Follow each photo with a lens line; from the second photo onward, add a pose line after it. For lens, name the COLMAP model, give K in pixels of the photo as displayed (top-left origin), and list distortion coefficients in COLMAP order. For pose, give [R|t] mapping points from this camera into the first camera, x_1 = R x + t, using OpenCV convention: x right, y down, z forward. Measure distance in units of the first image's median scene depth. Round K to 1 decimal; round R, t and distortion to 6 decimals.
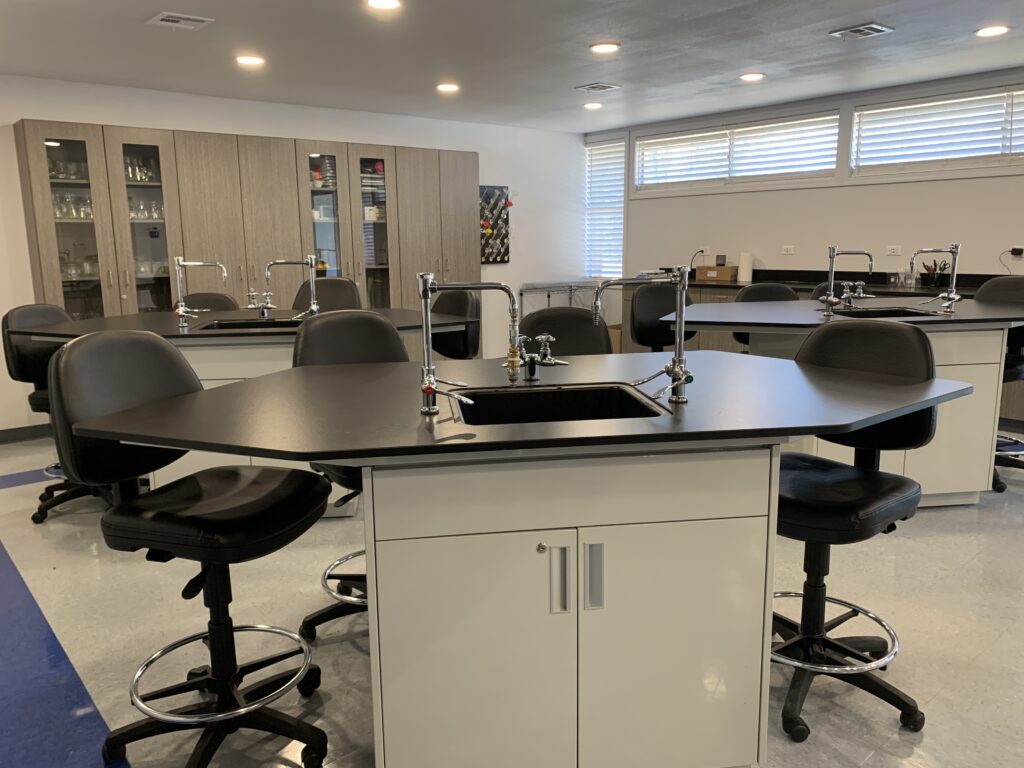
lens RADIAL K [[785.9, 0, 512.2], [0, 785.9, 367.0], [0, 0, 1]] dist [0.059839, -0.060433]
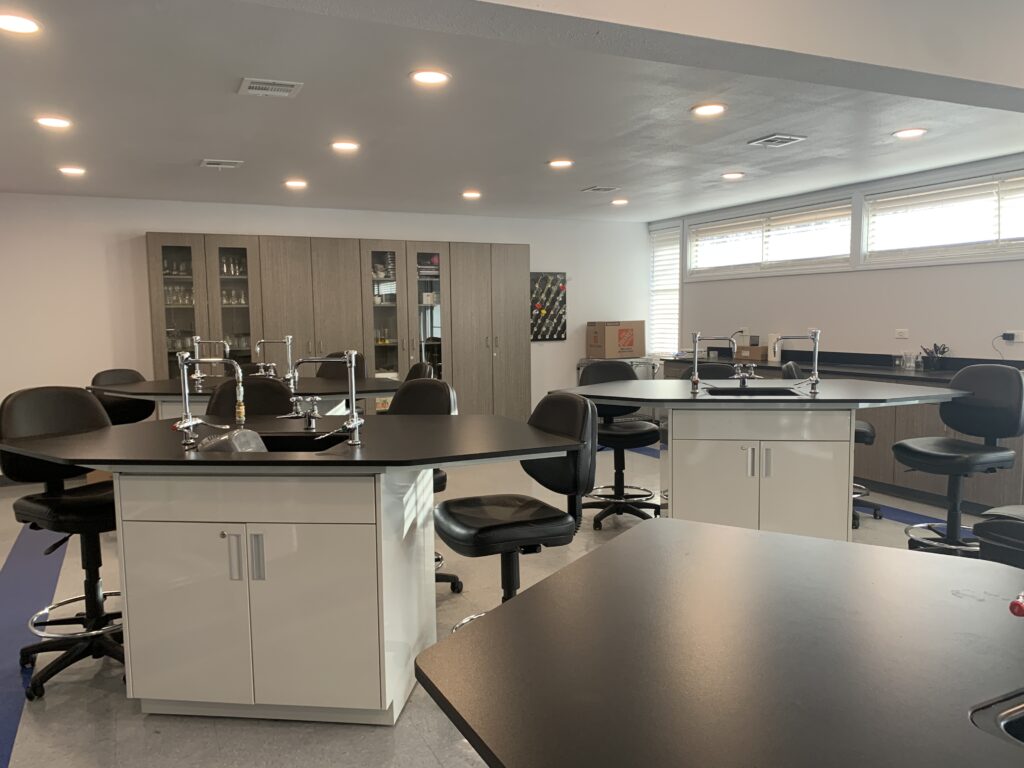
lens RADIAL K [[772.6, 0, 508.1], [0, 772.6, 385.2], [0, 0, 1]] dist [0.102657, -0.146235]
pose [[0.968071, 0.026041, -0.249320, 0.256935], [-0.043088, 0.997073, -0.063163, 0.004207], [0.246945, 0.071889, 0.966359, -0.092617]]
